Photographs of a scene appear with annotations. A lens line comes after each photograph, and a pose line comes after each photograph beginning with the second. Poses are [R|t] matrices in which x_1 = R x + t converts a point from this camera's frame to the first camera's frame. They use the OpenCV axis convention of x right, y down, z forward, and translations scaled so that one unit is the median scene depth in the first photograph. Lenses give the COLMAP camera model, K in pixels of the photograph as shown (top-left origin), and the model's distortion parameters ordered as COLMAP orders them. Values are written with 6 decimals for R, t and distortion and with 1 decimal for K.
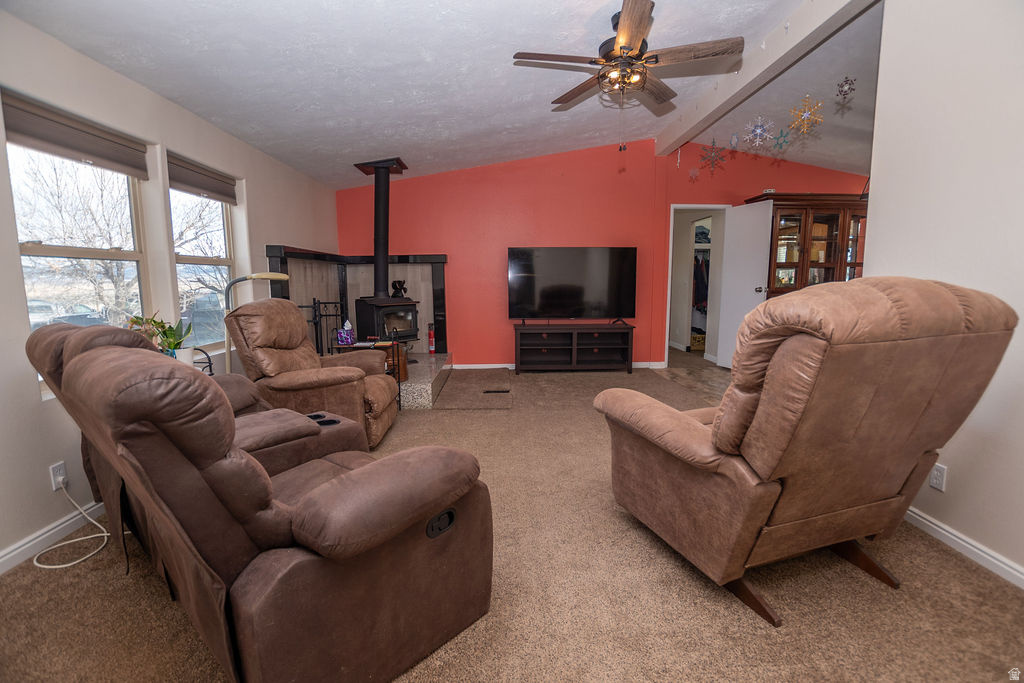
lens RADIAL K [[454.9, 0, 512.0], [0, 454.9, 343.3], [0, 0, 1]] dist [-0.034770, 0.005518]
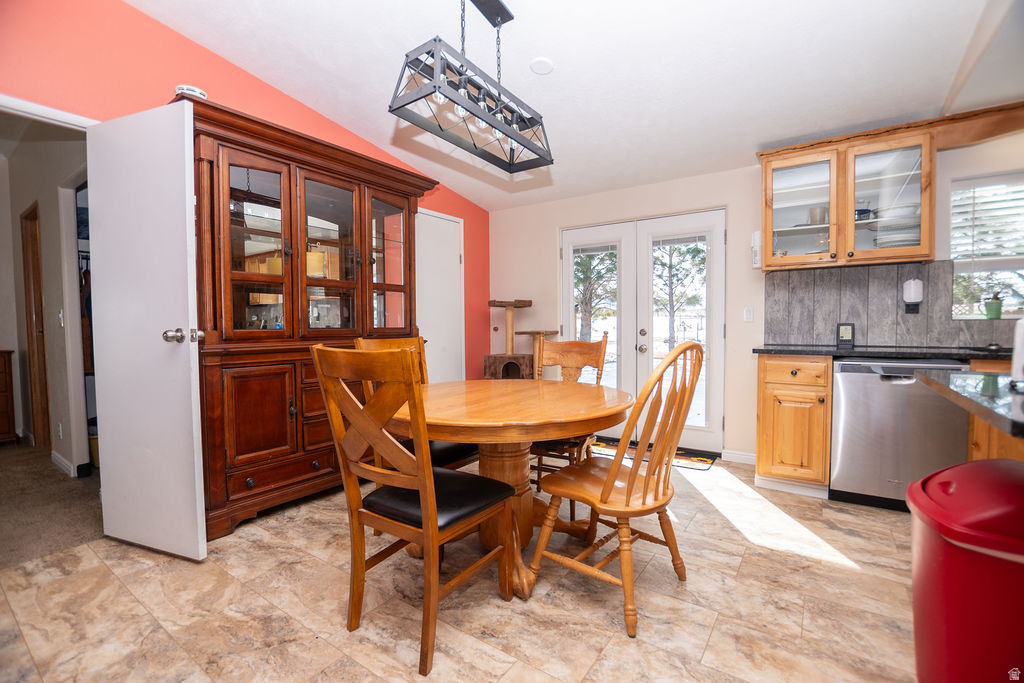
lens RADIAL K [[454.9, 0, 516.8], [0, 454.9, 342.2], [0, 0, 1]] dist [-0.034770, 0.005518]
pose [[0.586627, -0.032403, 0.809209, 0.411191], [0.114793, 0.992437, -0.043478, -0.064331], [-0.801680, 0.118397, 0.585910, 0.553455]]
